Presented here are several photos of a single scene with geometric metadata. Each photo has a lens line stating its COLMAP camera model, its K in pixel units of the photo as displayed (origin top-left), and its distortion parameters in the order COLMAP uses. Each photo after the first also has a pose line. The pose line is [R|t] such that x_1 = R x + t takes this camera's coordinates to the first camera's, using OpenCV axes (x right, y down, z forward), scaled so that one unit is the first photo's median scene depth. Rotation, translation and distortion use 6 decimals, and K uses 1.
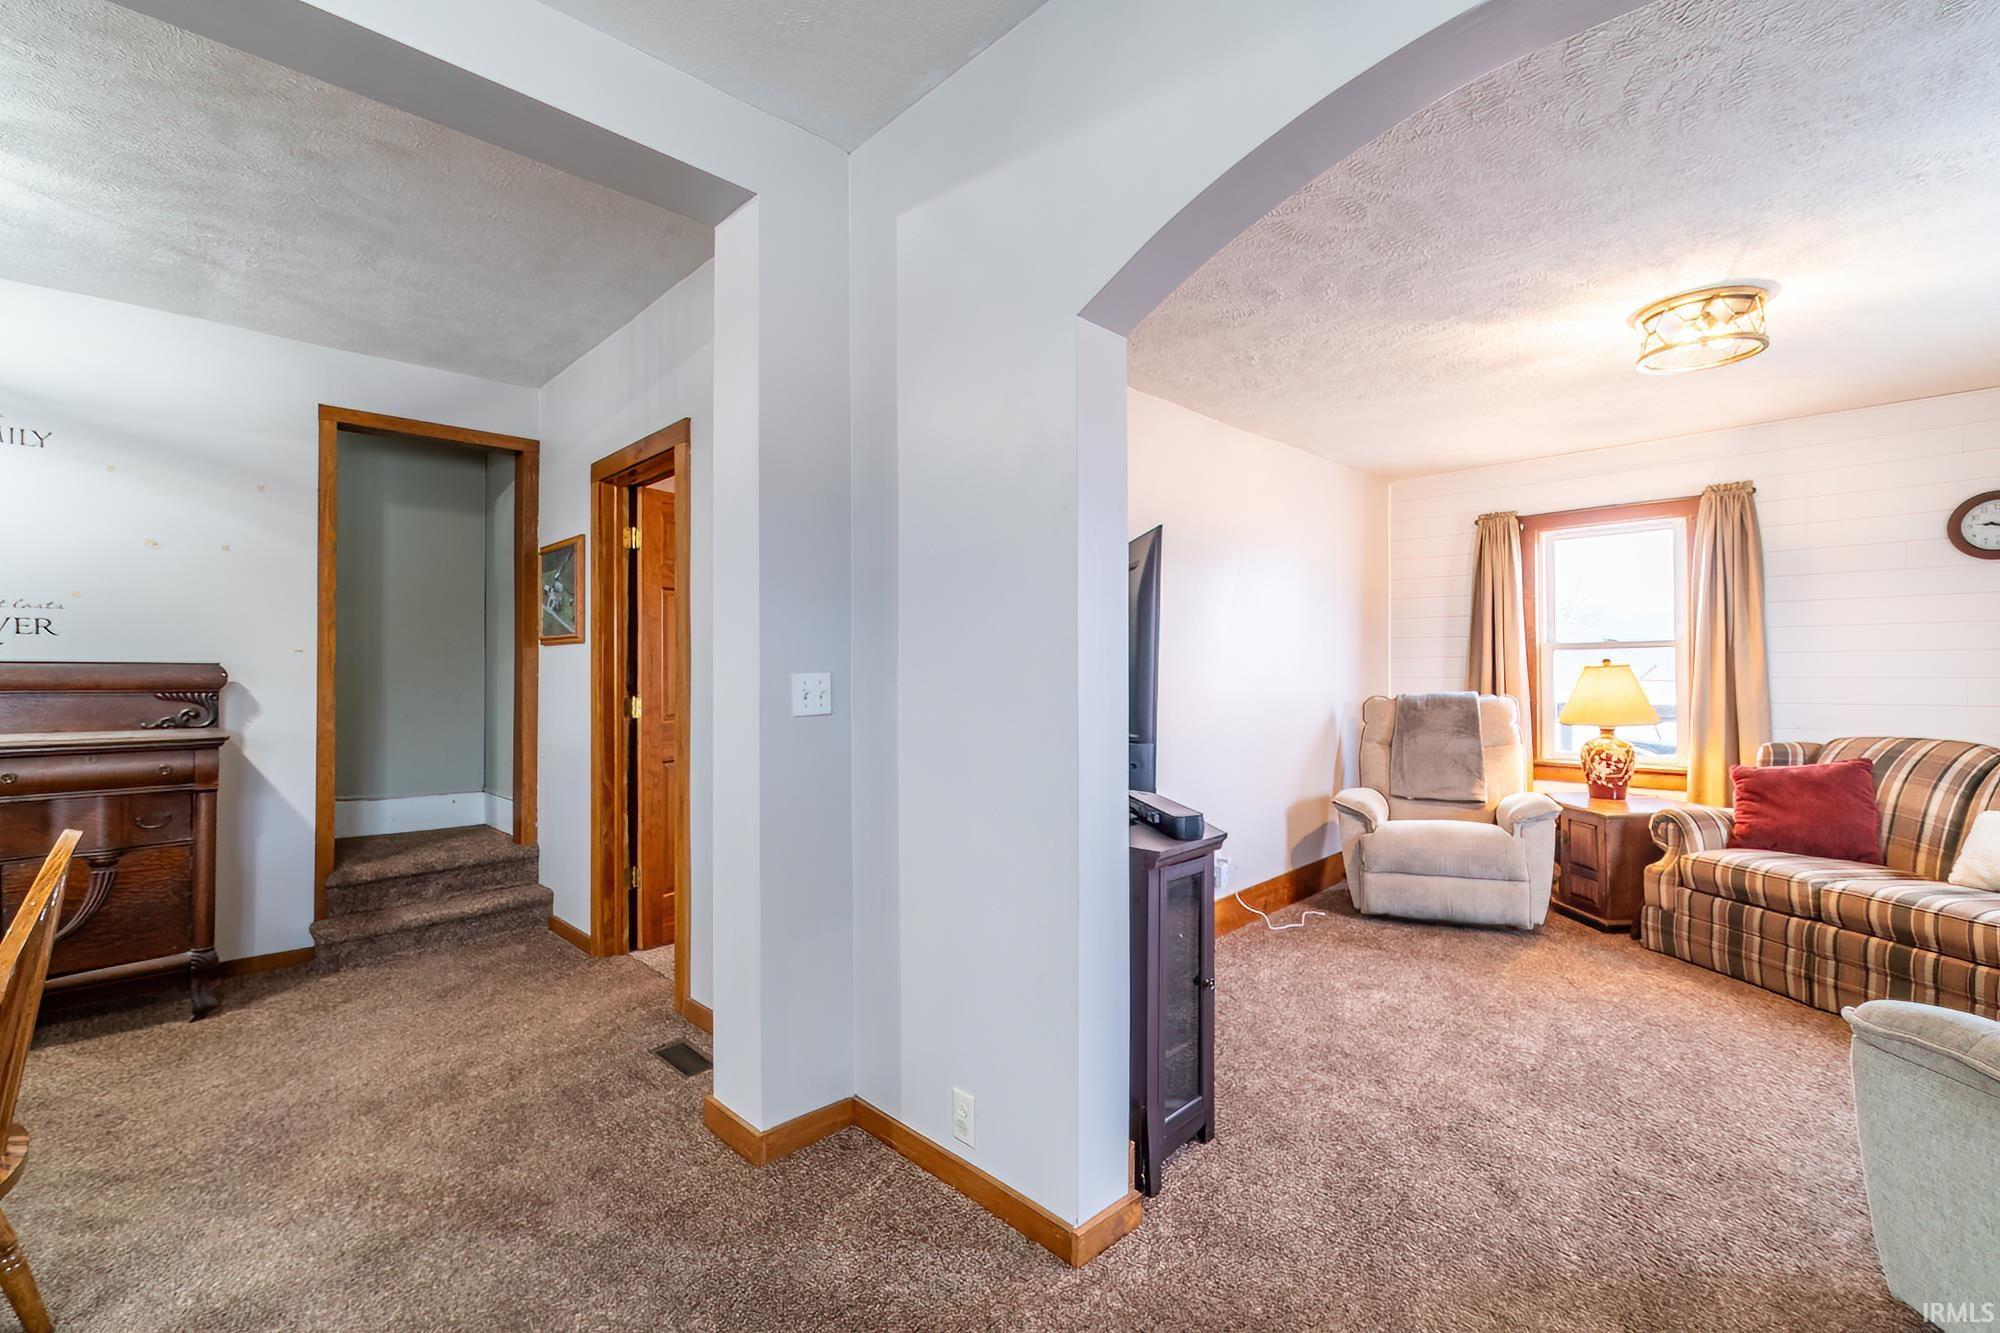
lens RADIAL K [[867.0, 0, 1016.3], [0, 867.0, 665.5], [0, 0, 1]] dist [-0.005972, 0.001895]
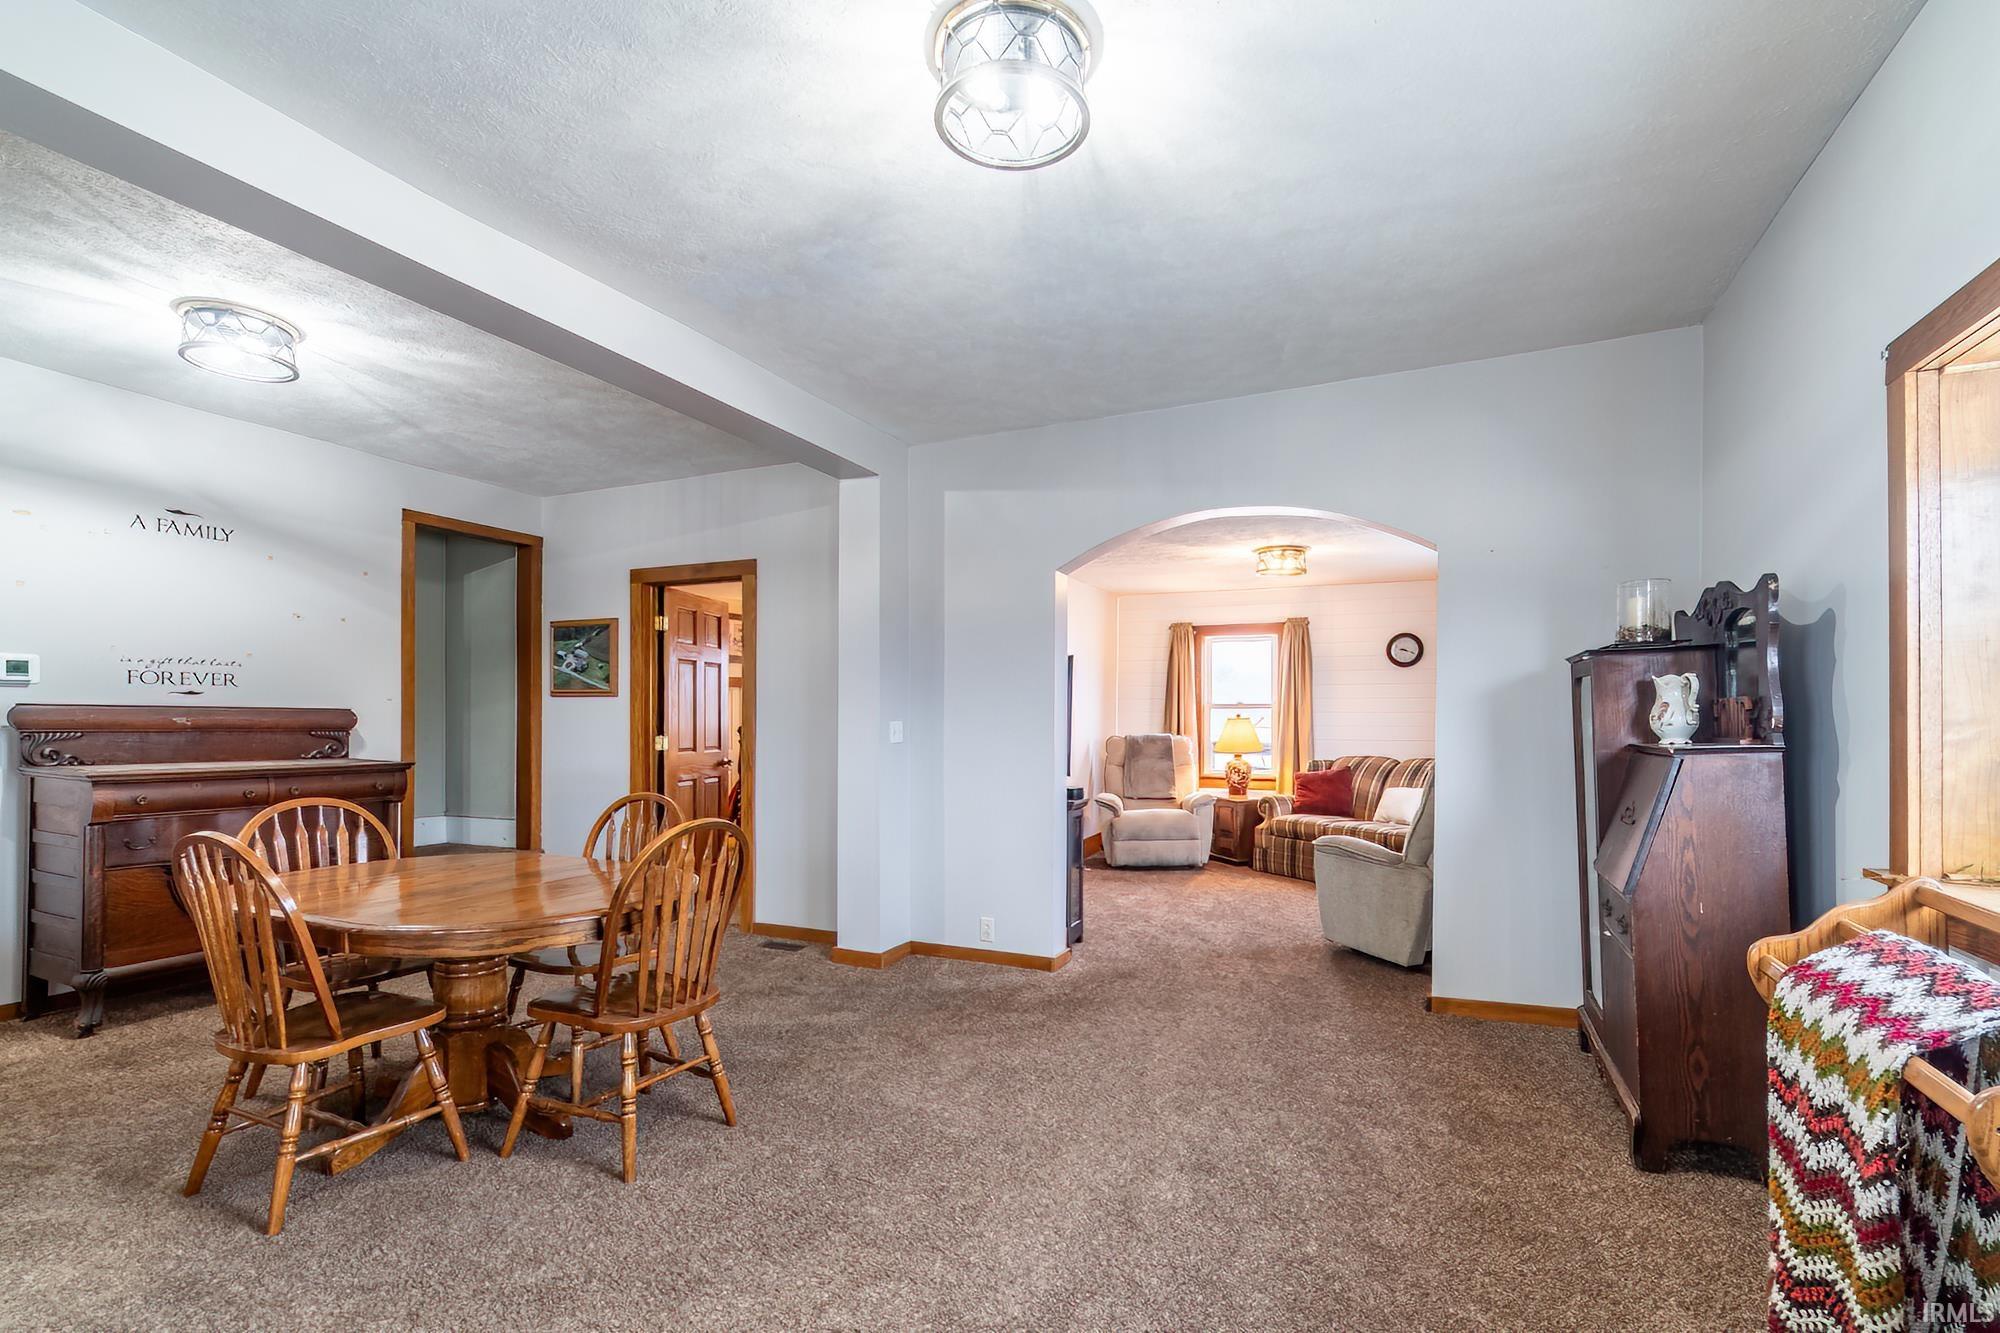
lens RADIAL K [[867.0, 0, 1034.4], [0, 867.0, 721.4], [0, 0, 1]] dist [-0.005972, 0.001895]
pose [[0.929494, 0.006494, 0.368779, -0.405494], [-0.011142, 0.999883, 0.010477, -0.008520], [-0.368668, -0.013848, 0.929458, -0.557630]]
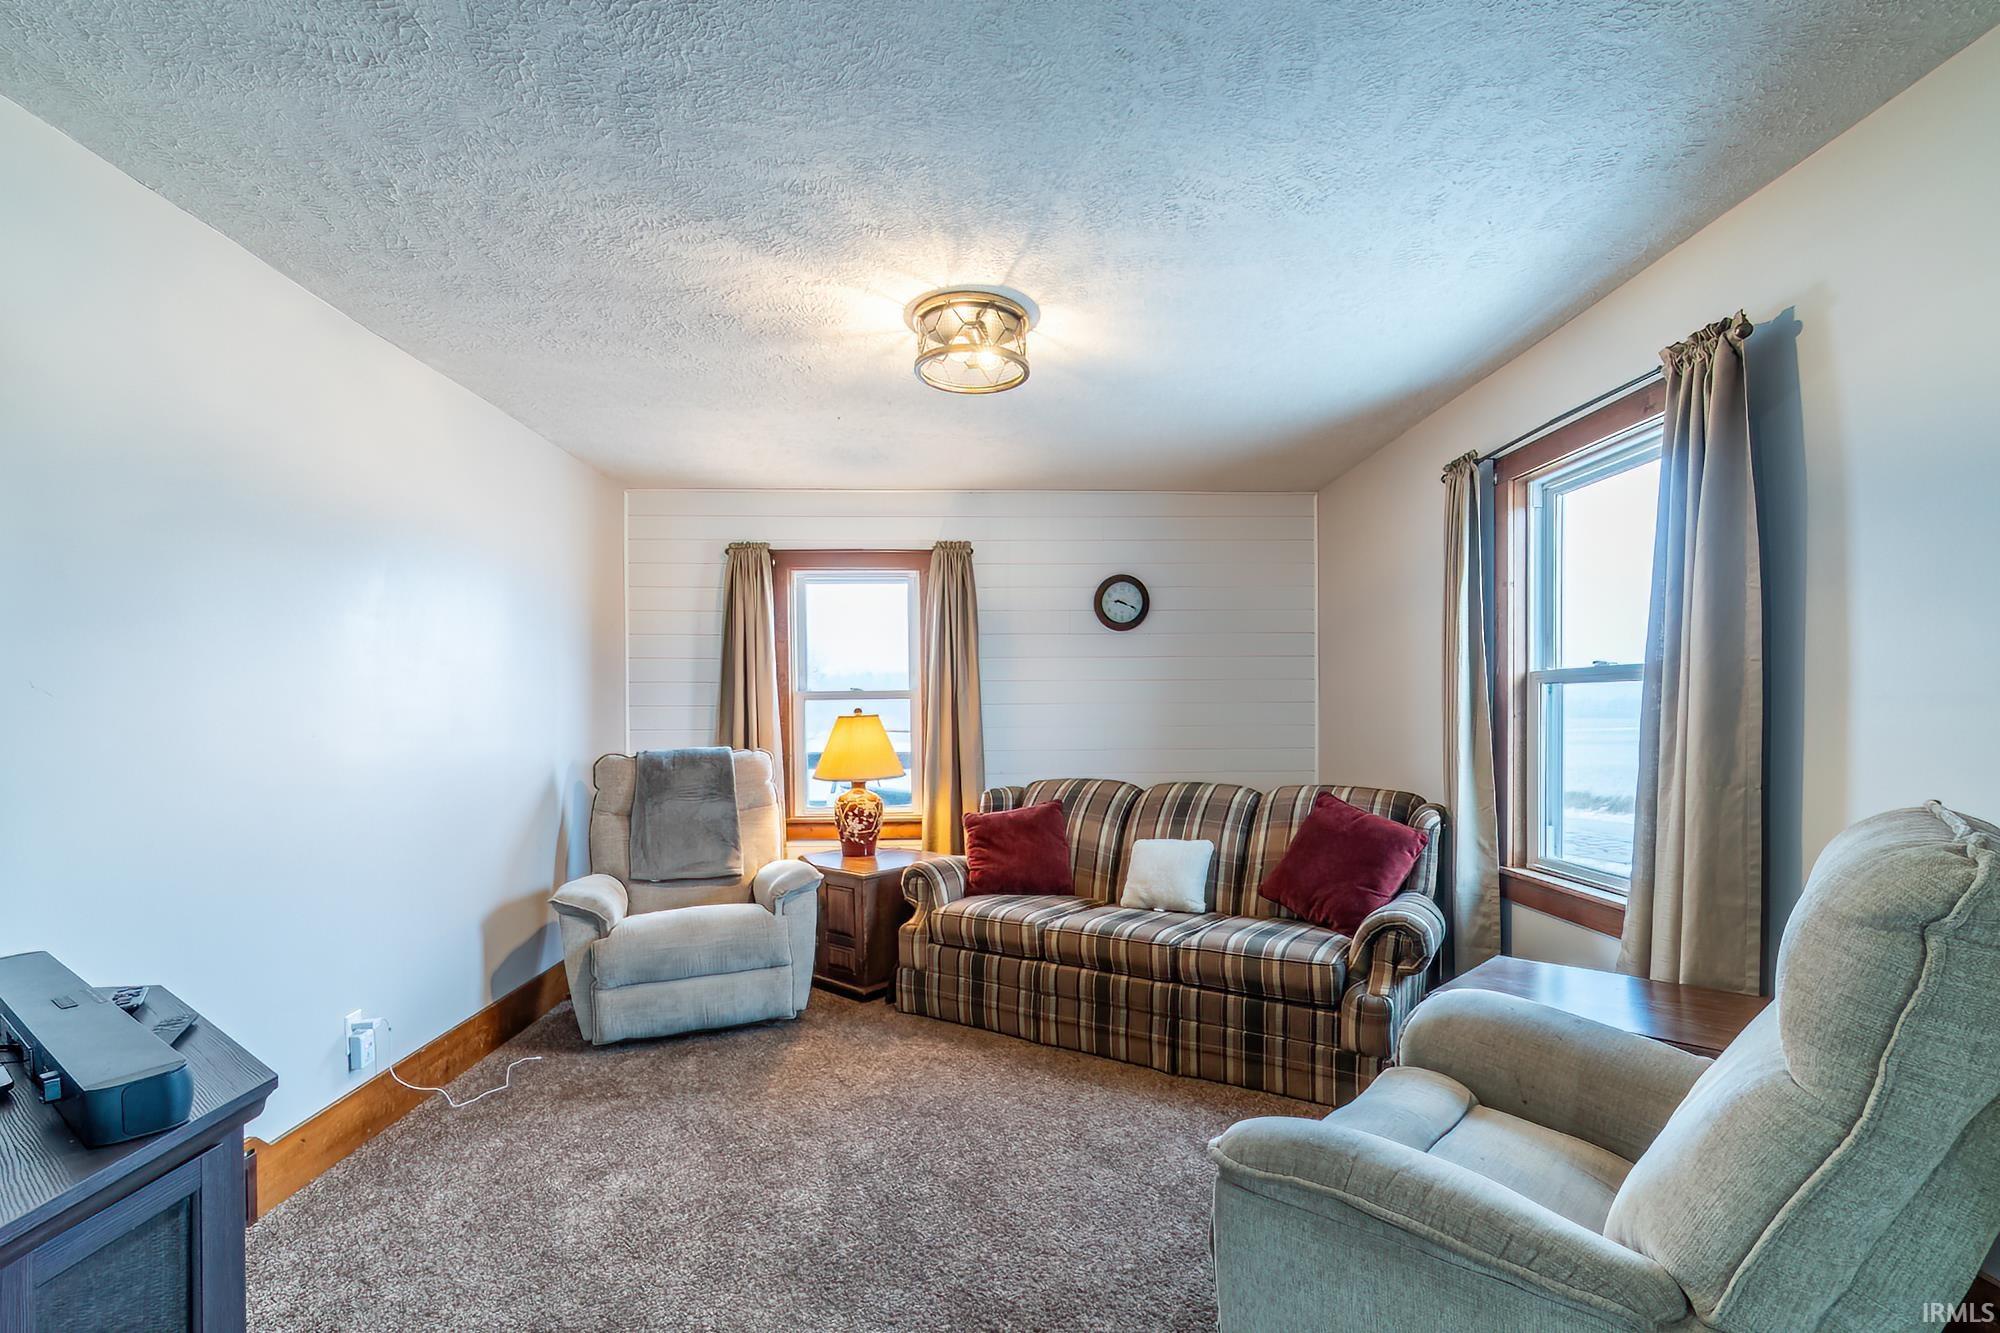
lens RADIAL K [[867.0, 0, 1011.4], [0, 867.0, 736.4], [0, 0, 1]] dist [-0.005972, 0.001895]
pose [[0.679112, -0.013828, 0.733904, 0.114194], [-0.002750, 0.999768, 0.021382, 0.002231], [-0.734030, -0.016539, 0.678916, 0.266864]]
